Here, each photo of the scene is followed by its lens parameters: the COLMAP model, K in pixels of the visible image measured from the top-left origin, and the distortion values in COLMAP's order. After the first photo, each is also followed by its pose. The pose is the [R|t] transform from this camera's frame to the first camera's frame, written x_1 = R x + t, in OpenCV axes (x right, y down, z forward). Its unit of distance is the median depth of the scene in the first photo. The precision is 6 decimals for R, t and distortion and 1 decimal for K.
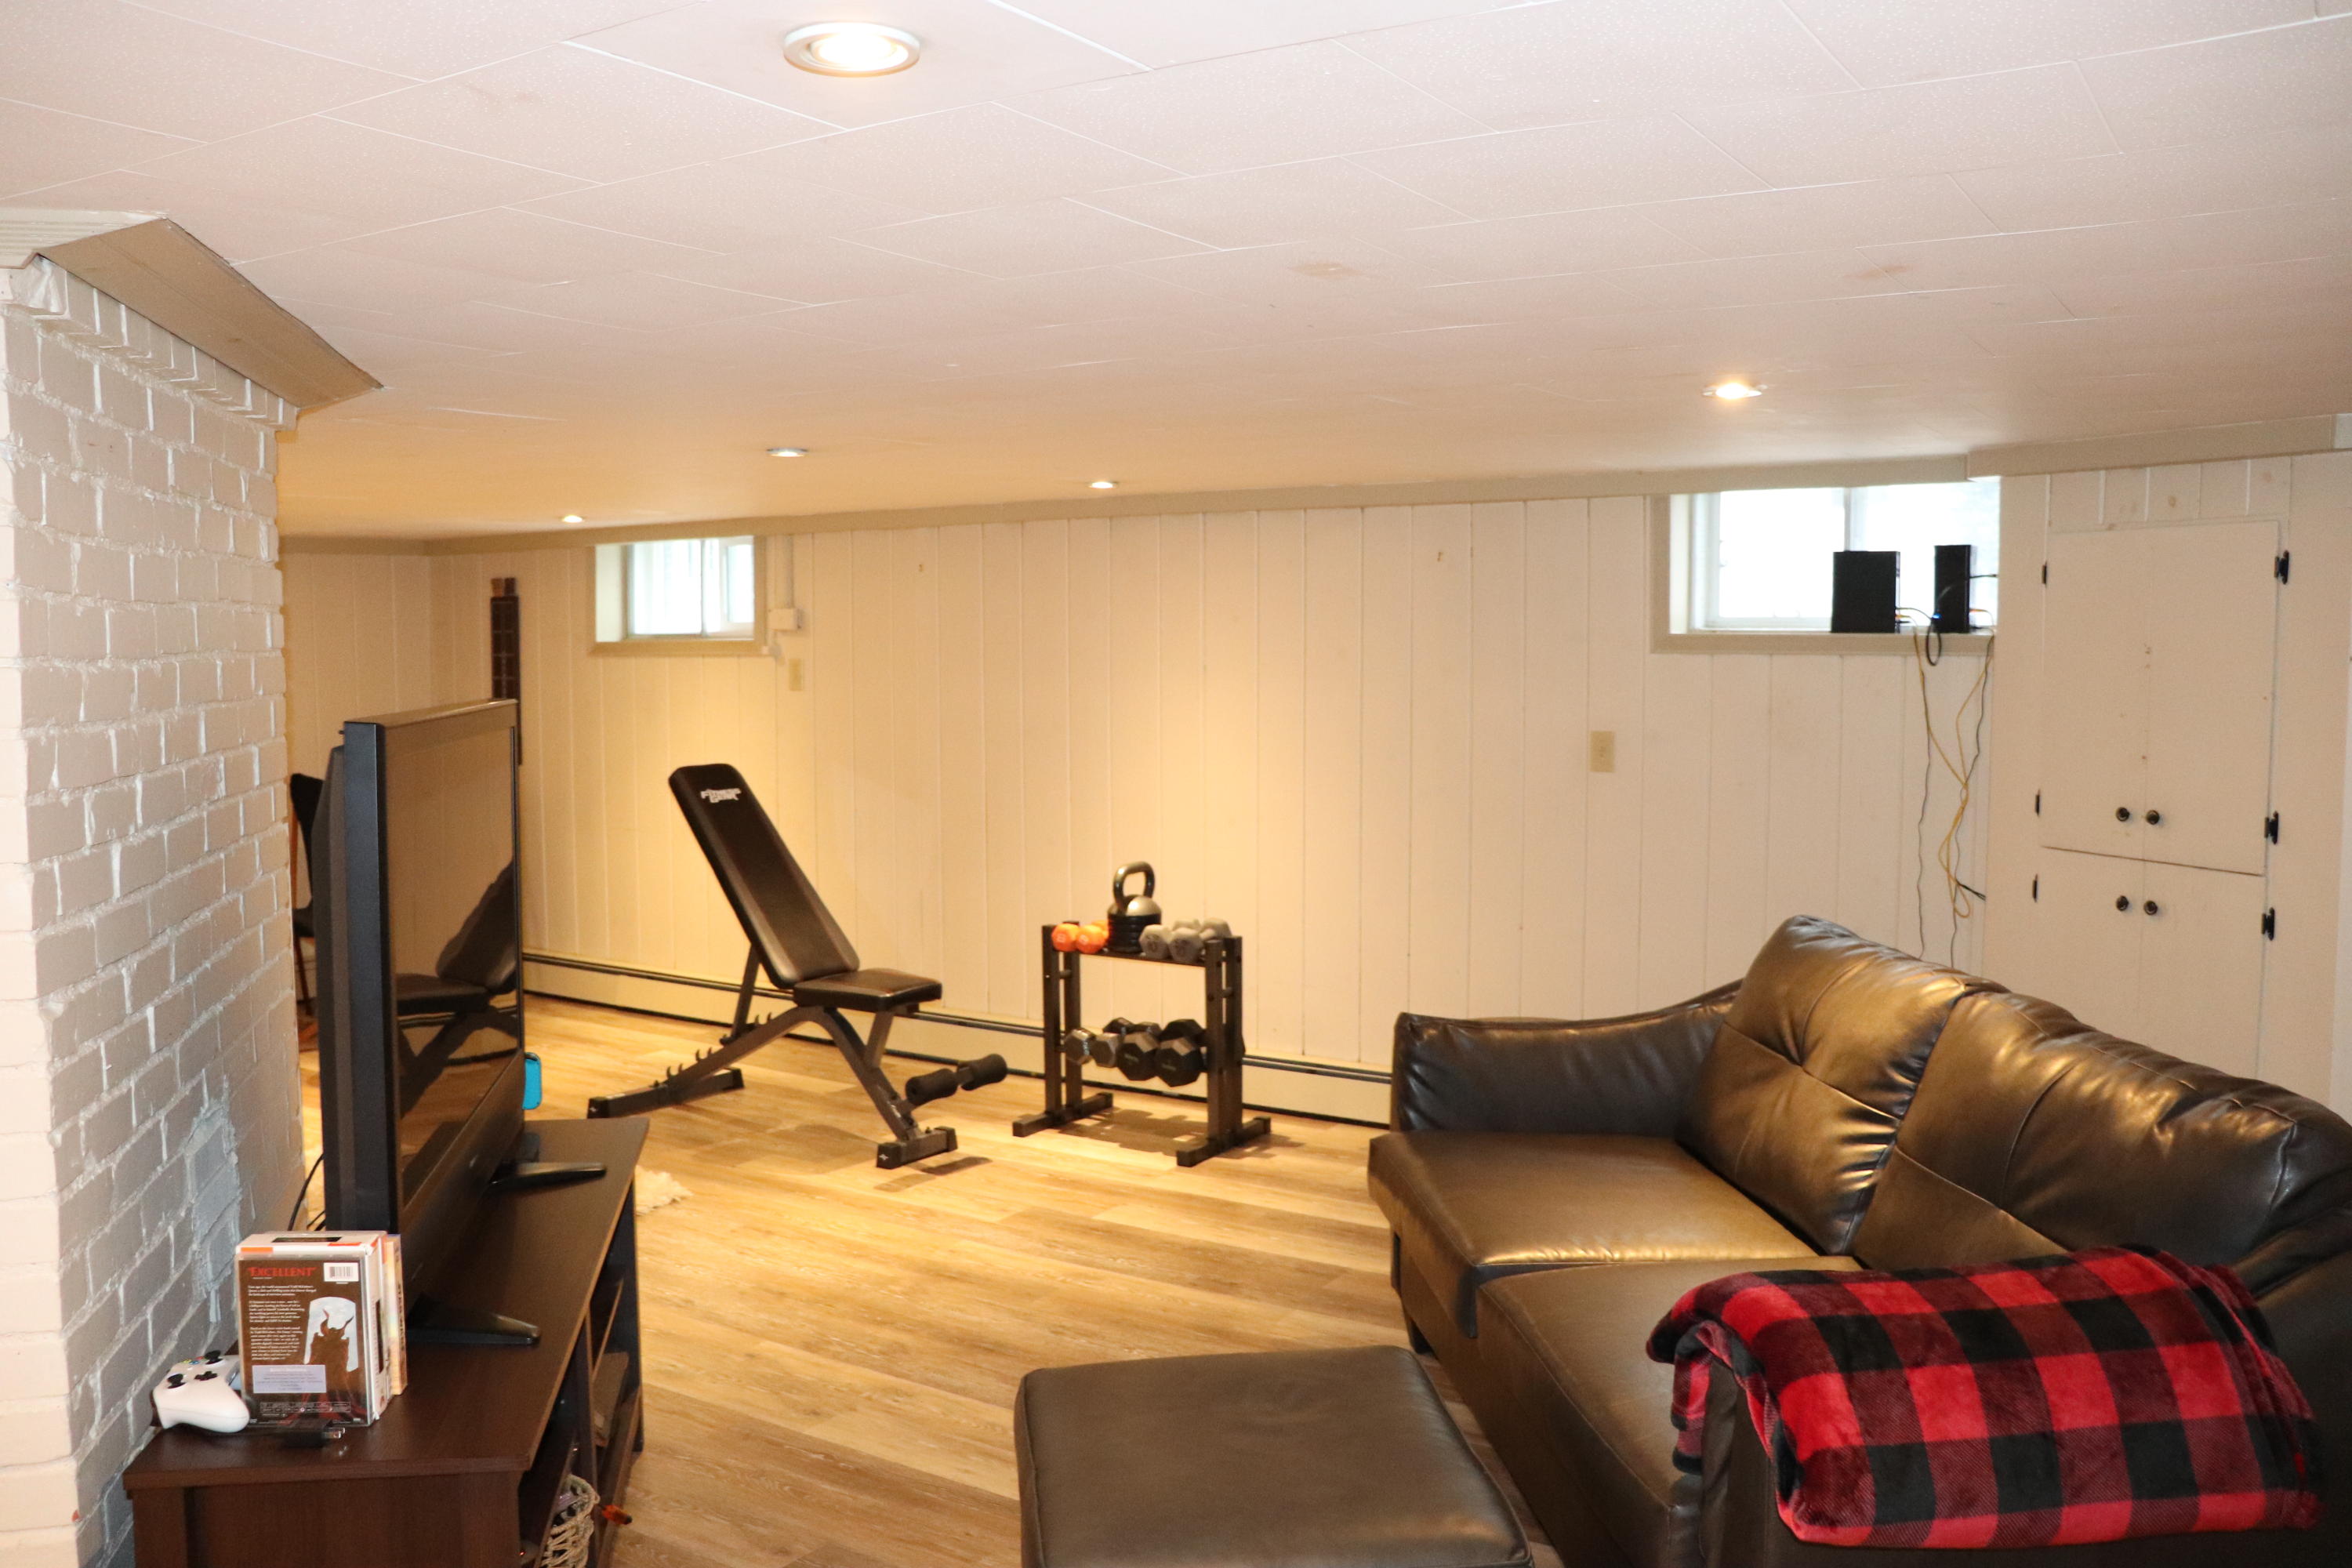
lens RADIAL K [[1956.1, 0, 1180.3], [0, 1956.1, 780.9], [0, 0, 1]] dist [-0.162585, 0.147819]
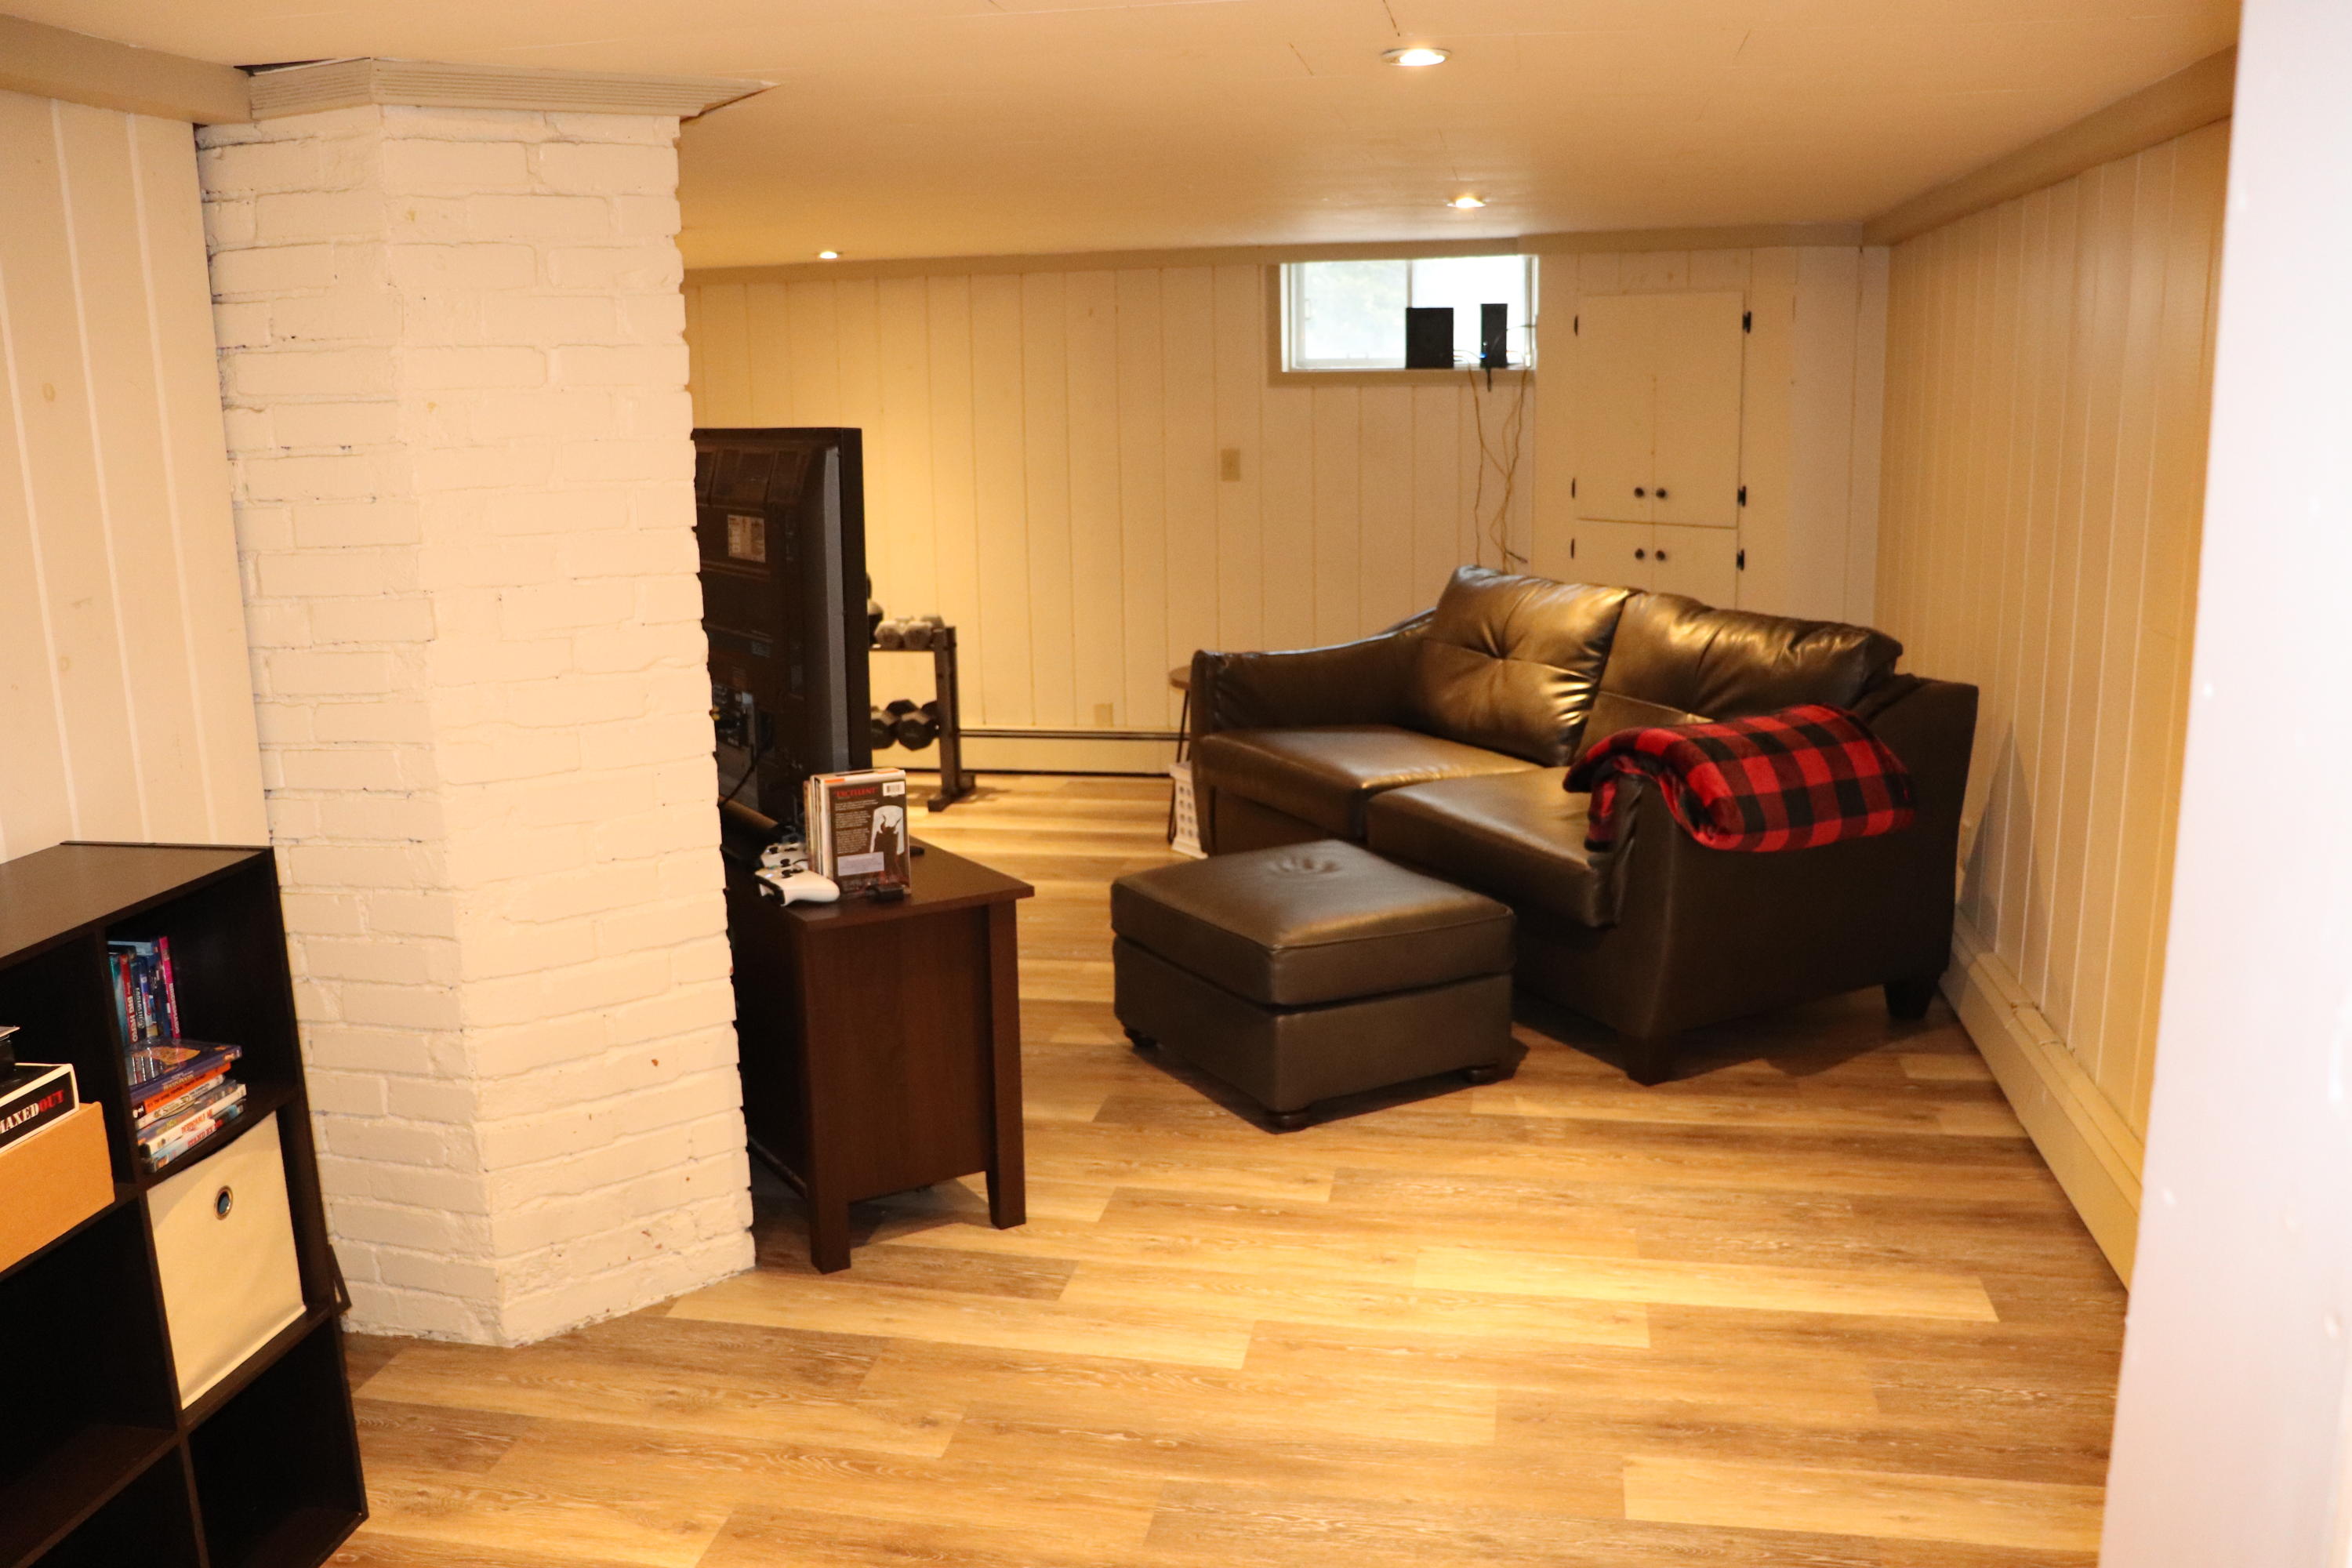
lens RADIAL K [[1956.1, 0, 1181.3], [0, 1956.1, 787.7], [0, 0, 1]] dist [-0.162585, 0.147819]
pose [[0.925917, -0.088726, 0.367160, -0.430653], [0.041578, 0.990055, 0.134398, 0.030655], [-0.375433, -0.109175, 0.920397, -0.284701]]
